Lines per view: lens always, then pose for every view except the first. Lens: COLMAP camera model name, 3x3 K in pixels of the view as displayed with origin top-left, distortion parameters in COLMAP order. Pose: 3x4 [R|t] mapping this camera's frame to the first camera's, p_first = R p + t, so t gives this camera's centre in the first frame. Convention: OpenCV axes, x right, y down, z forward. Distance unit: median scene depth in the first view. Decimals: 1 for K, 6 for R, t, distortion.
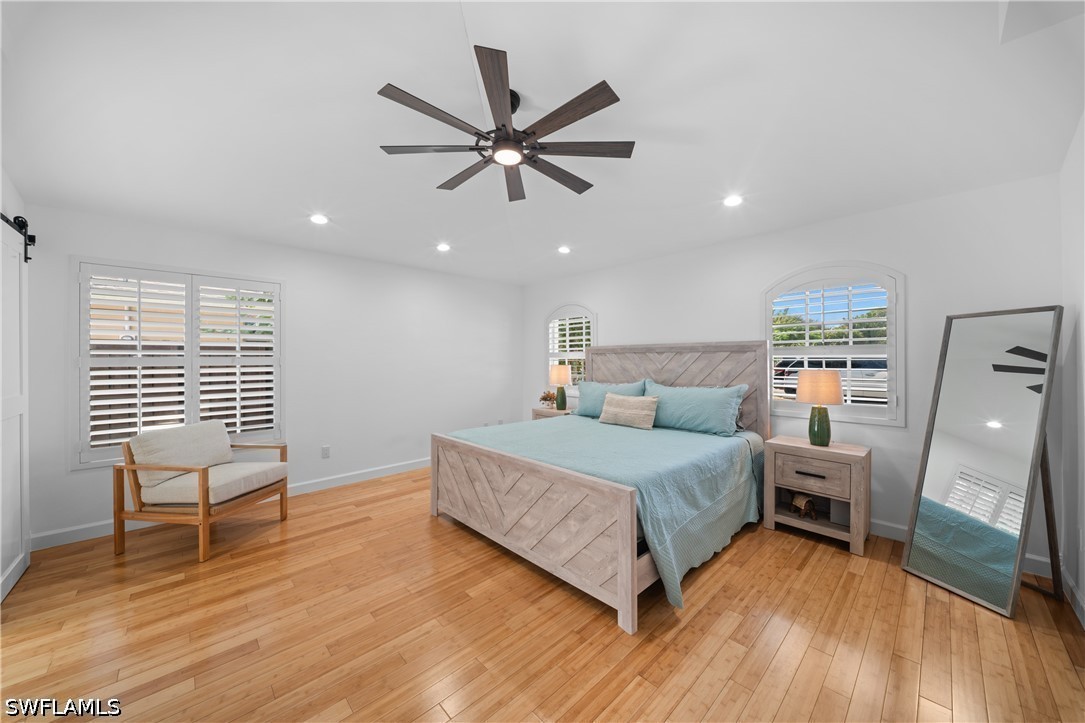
lens RADIAL K [[374.9, 0, 542.9], [0, 374.9, 368.6], [0, 0, 1]] dist [0.005810, -0.004544]
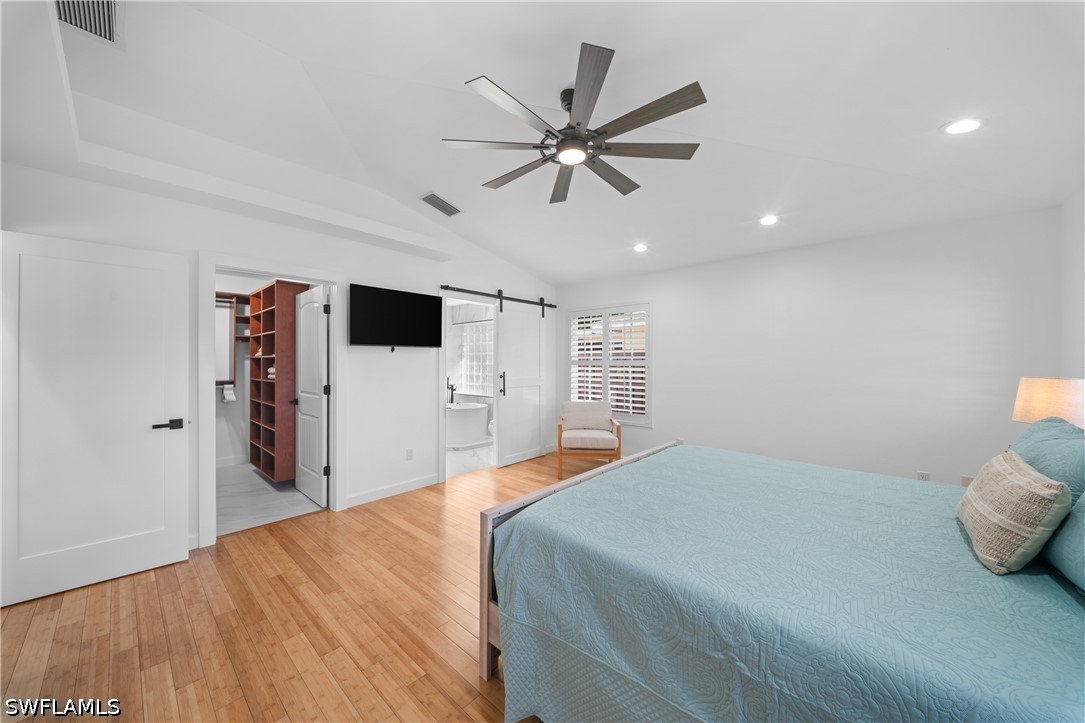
lens RADIAL K [[374.9, 0, 542.9], [0, 374.9, 368.6], [0, 0, 1]] dist [0.005810, -0.004544]
pose [[0.095199, 0.023747, -0.995175, 0.903314], [-0.024631, 0.999466, 0.021493, -0.033557], [0.995154, 0.022466, 0.095733, 0.843170]]
